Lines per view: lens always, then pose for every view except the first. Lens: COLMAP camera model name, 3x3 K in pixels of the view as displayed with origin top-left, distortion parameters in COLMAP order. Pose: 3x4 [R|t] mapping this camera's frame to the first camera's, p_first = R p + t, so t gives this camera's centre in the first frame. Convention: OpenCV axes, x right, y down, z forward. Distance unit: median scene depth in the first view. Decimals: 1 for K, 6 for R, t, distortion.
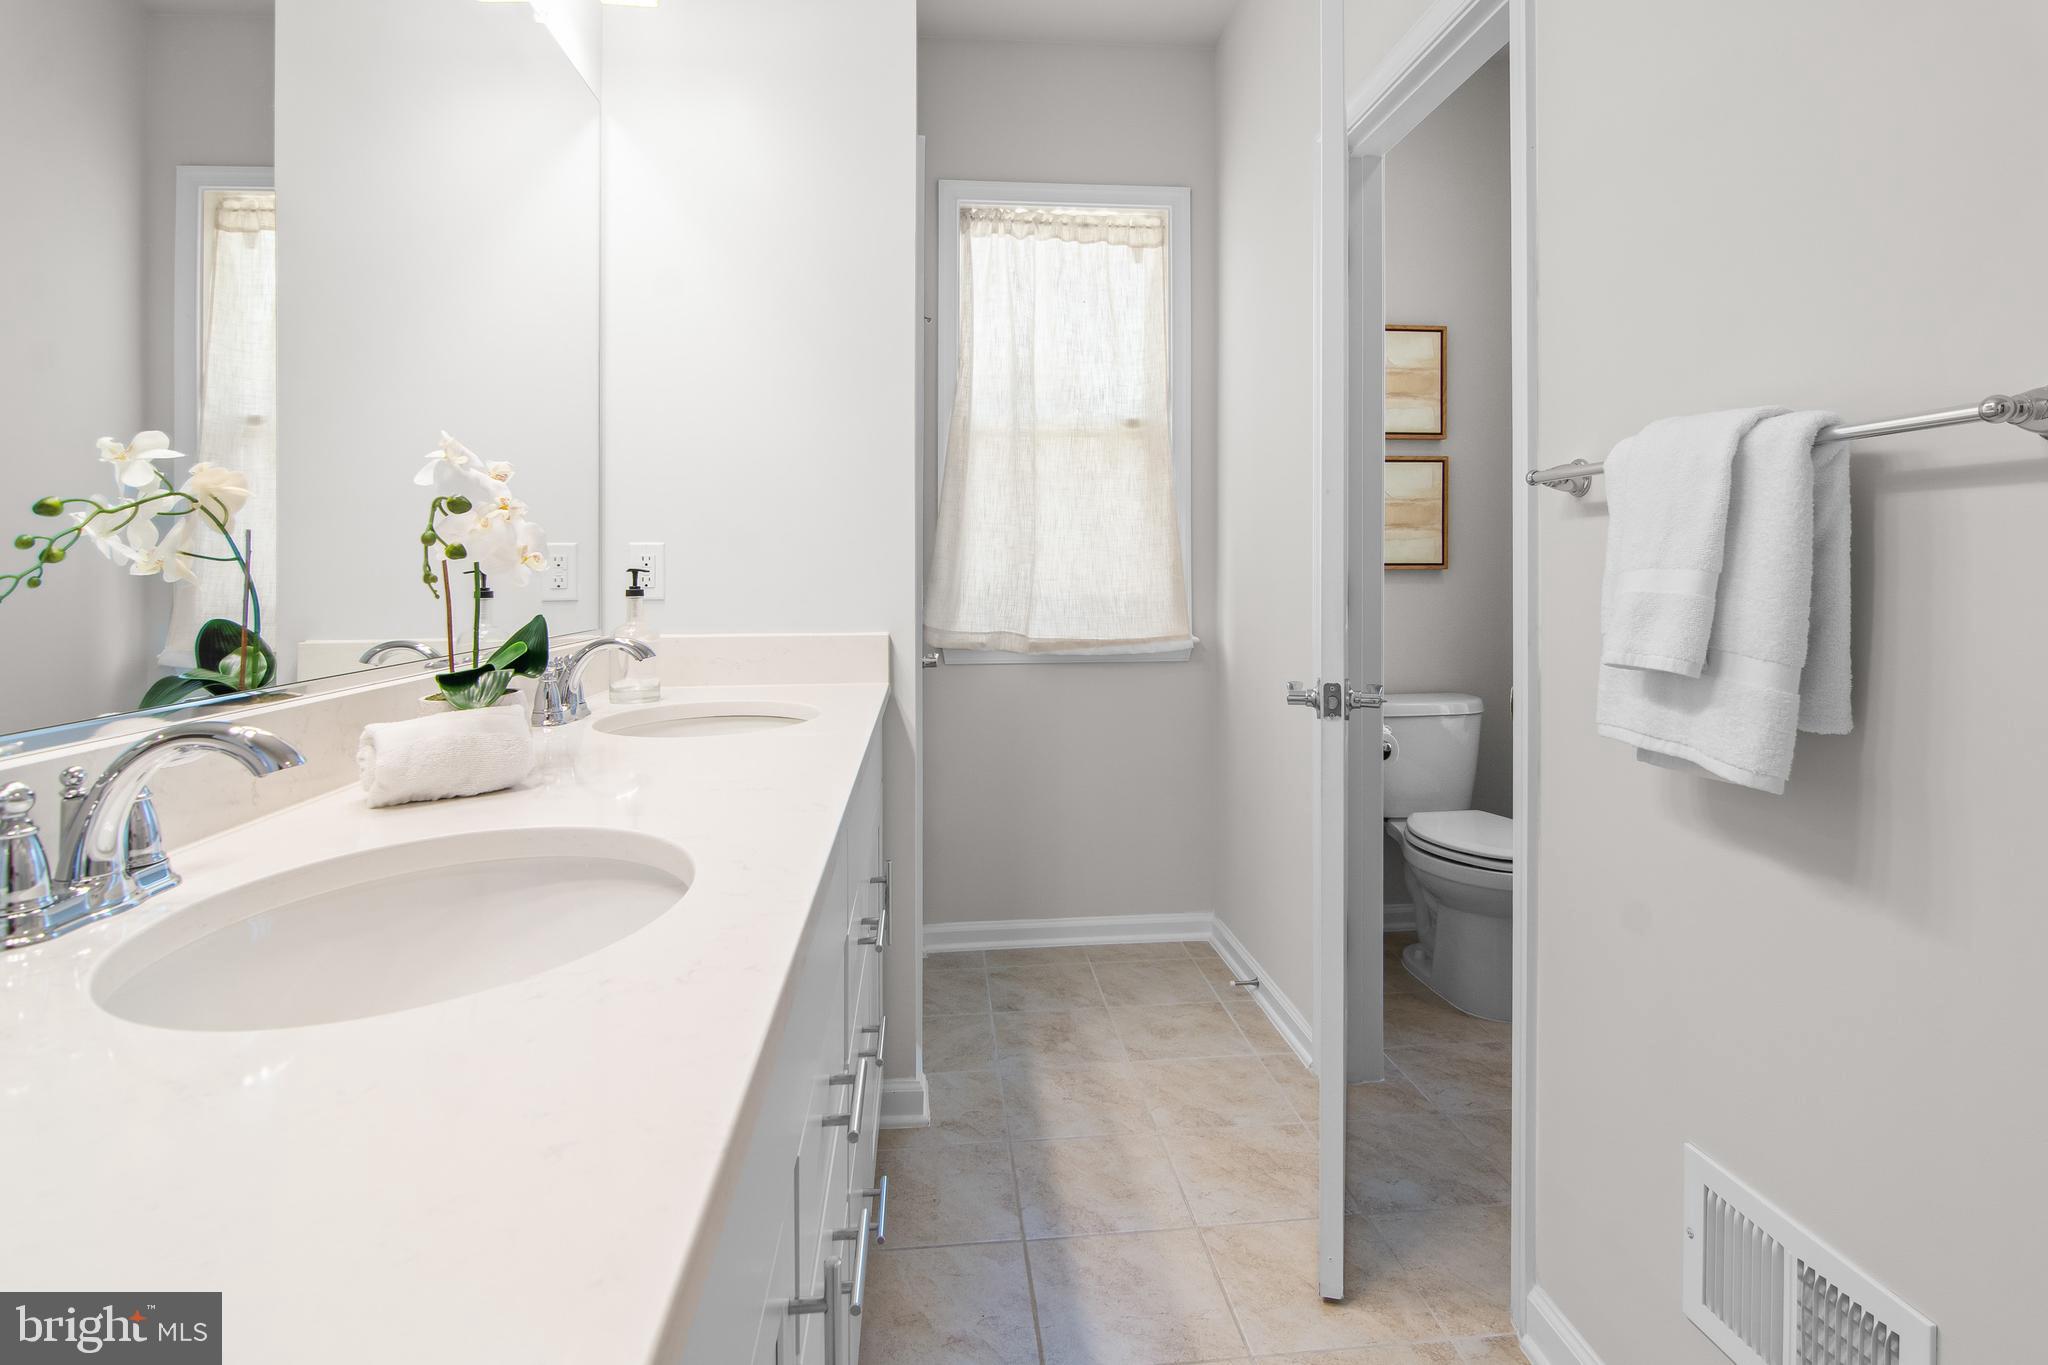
lens RADIAL K [[1036.8, 0, 1025.4], [0, 1036.8, 559.8], [0, 0, 1]] dist [-0.004238, -0.006097]
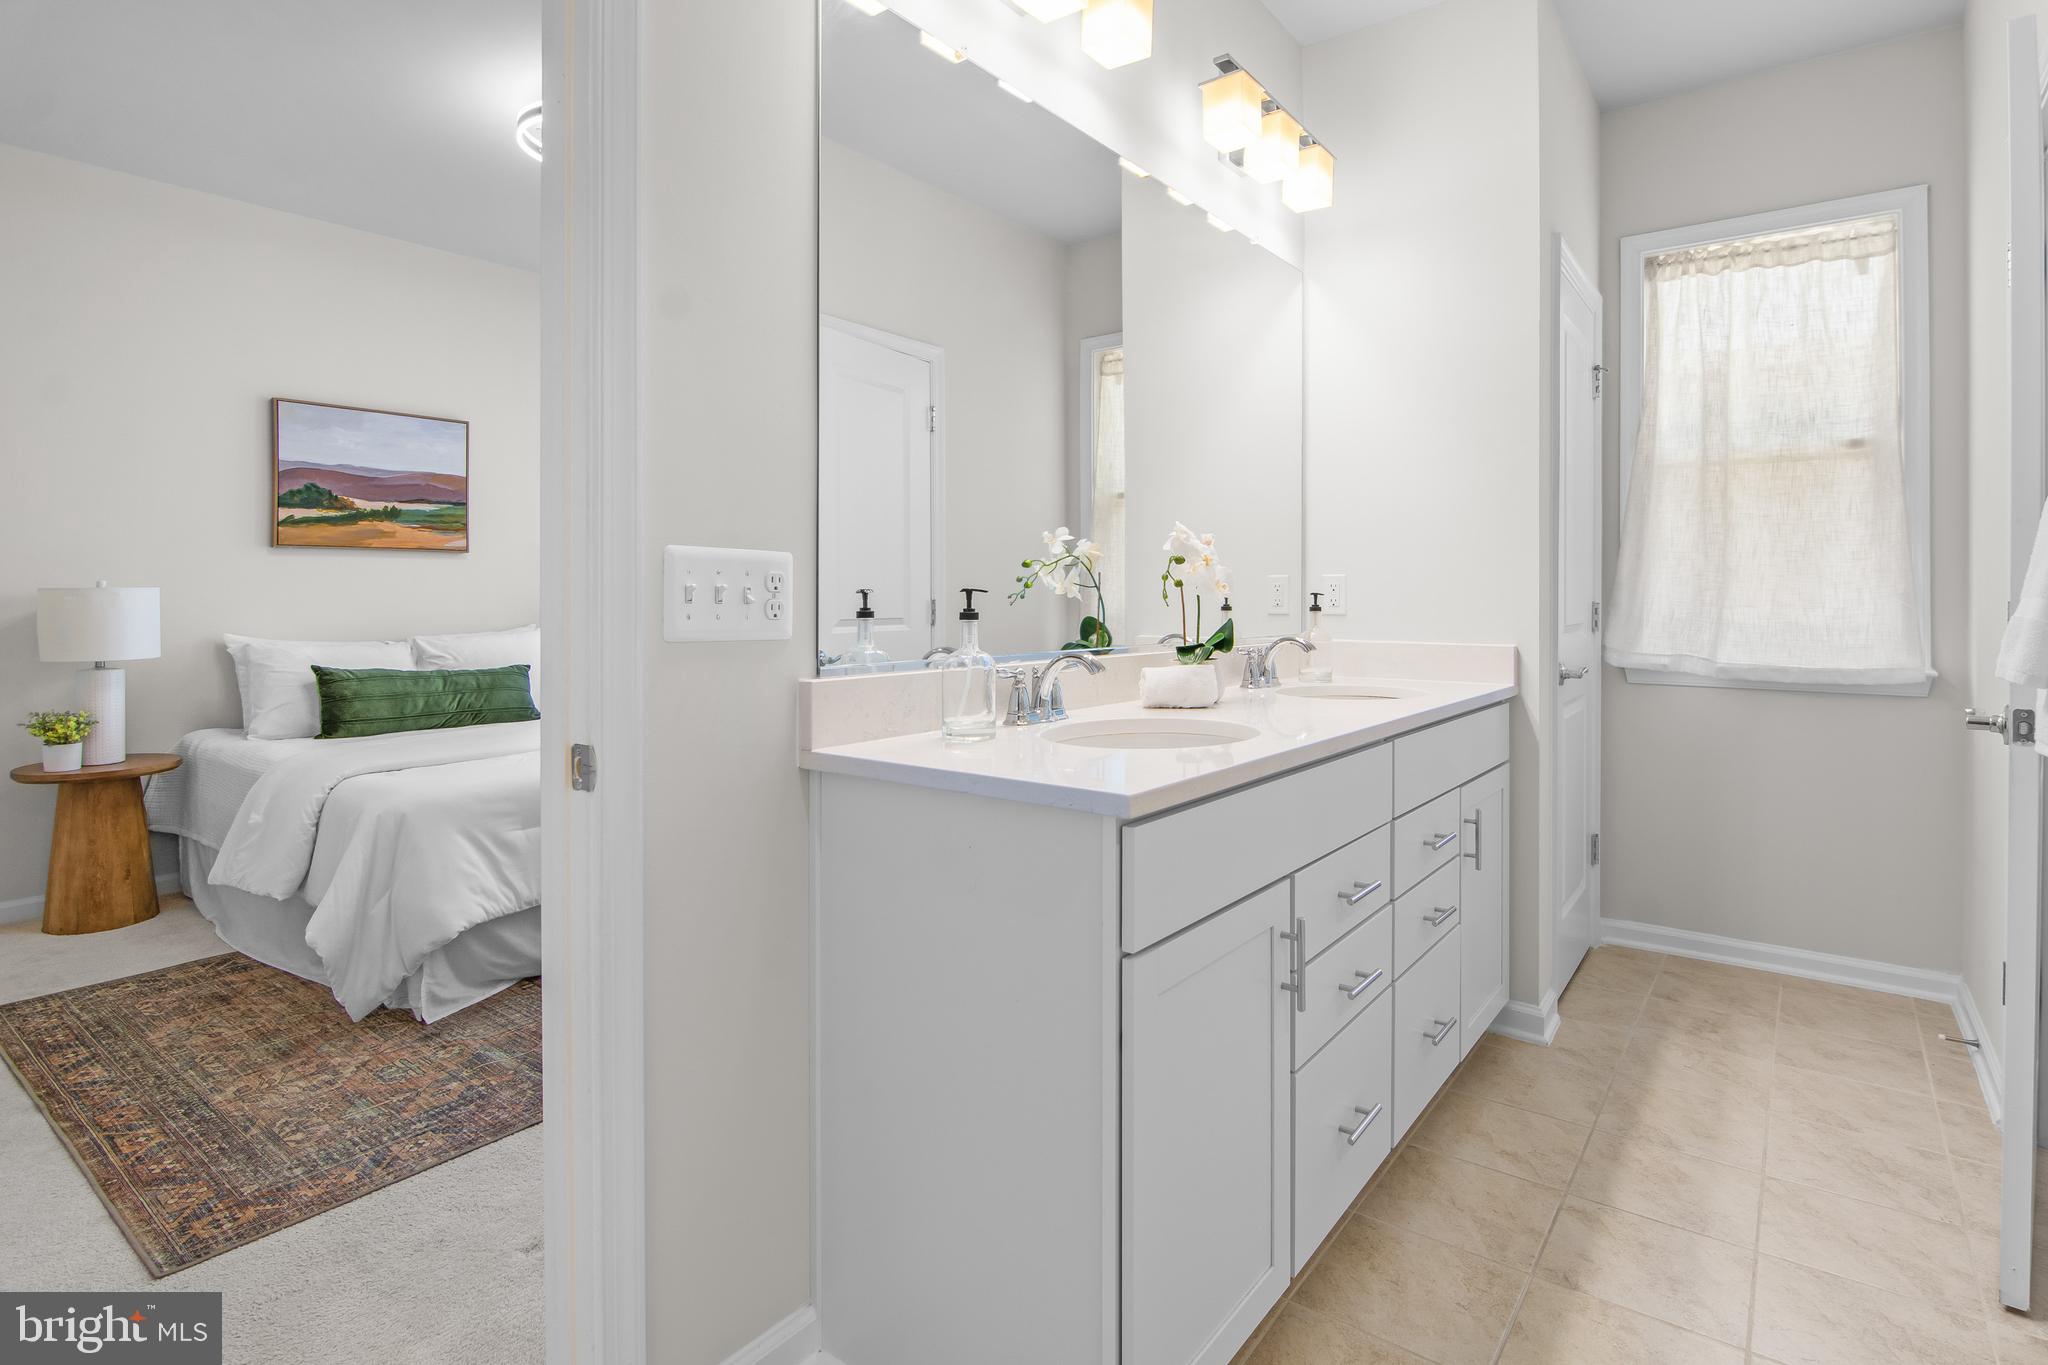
lens RADIAL K [[1022.6, 0, 1022.9], [0, 1022.6, 599.4], [0, 0, 1]] dist [-0.007696, -0.001888]
pose [[0.728110, 0.010274, -0.685383, 0.223058], [-0.000394, 0.999894, 0.014569, -0.002118], [0.685460, -0.010338, 0.728037, -0.245495]]
